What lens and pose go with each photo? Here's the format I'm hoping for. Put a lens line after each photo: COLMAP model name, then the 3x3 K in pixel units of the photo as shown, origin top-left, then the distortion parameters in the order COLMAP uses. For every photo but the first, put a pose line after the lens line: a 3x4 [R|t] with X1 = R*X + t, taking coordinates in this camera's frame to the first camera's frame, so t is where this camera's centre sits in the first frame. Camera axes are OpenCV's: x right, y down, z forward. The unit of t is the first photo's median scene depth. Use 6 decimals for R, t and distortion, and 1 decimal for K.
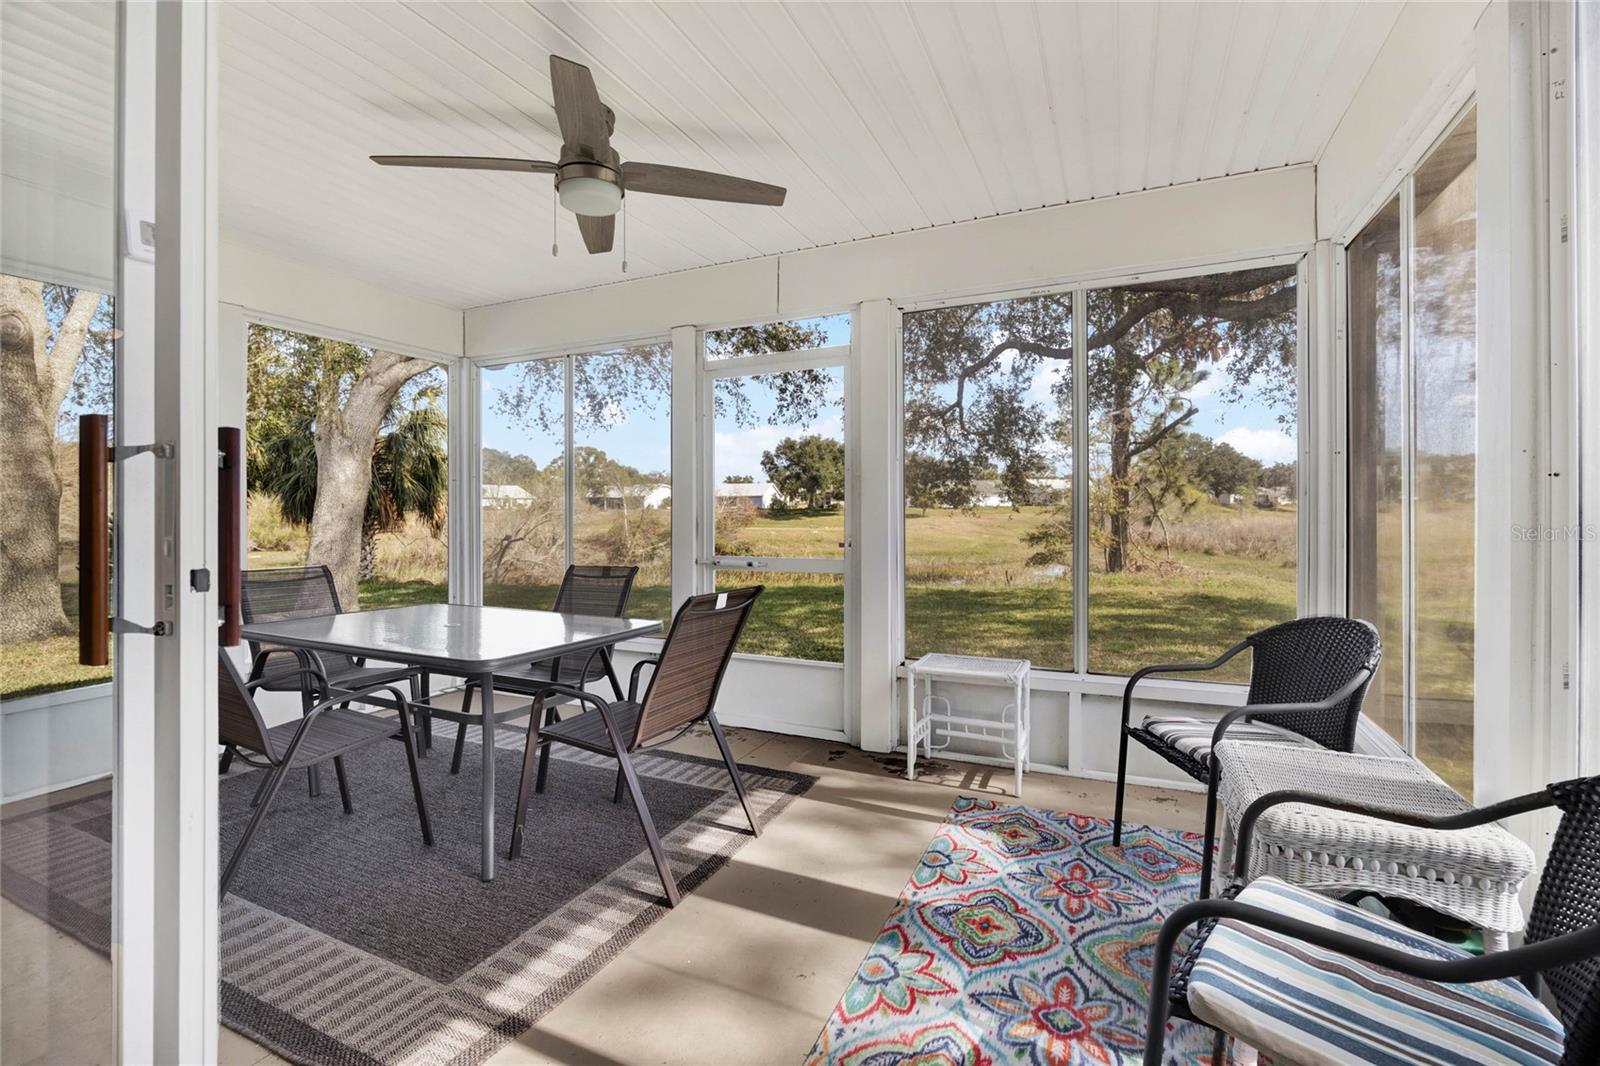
lens RADIAL K [[691.3, 0, 797.5], [0, 691.3, 524.4], [0, 0, 1]] dist [-0.016014, -0.000980]
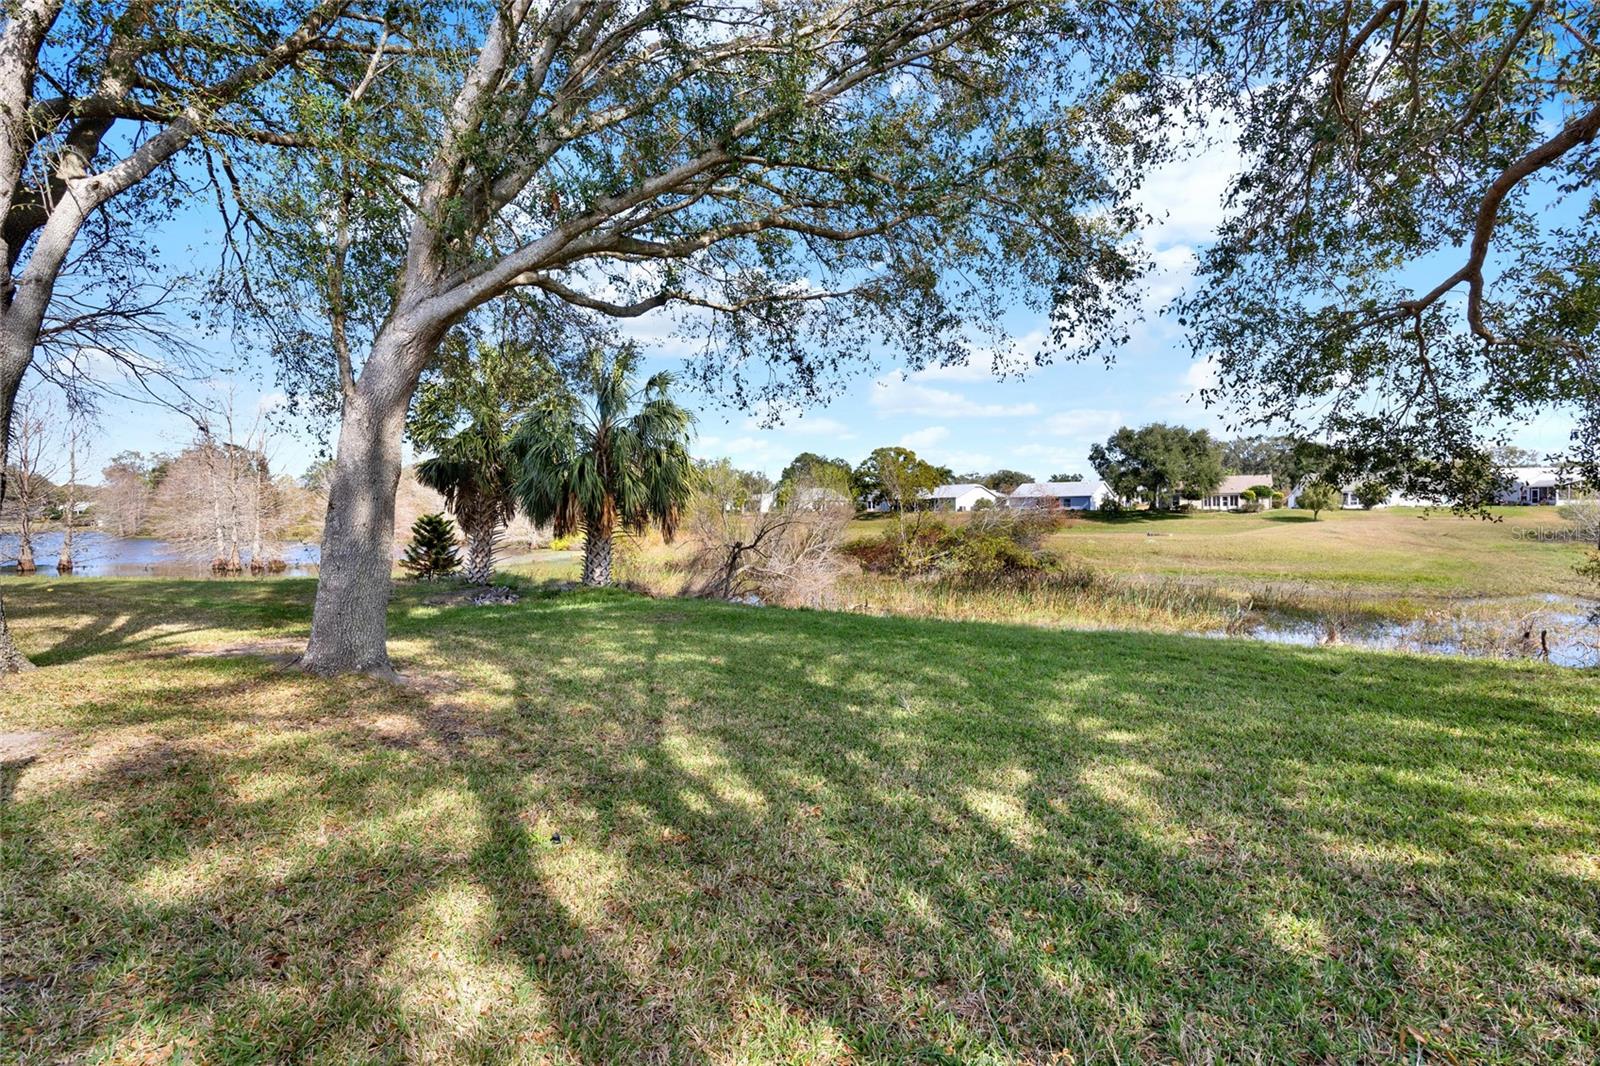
lens RADIAL K [[691.3, 0, 797.0], [0, 691.3, 525.4], [0, 0, 1]] dist [-0.016014, -0.000980]
pose [[0.894770, 0.008073, -0.446455, 0.038359], [-0.008615, 0.999963, 0.000816, -0.009477], [0.446445, 0.003117, 0.894806, 0.403002]]
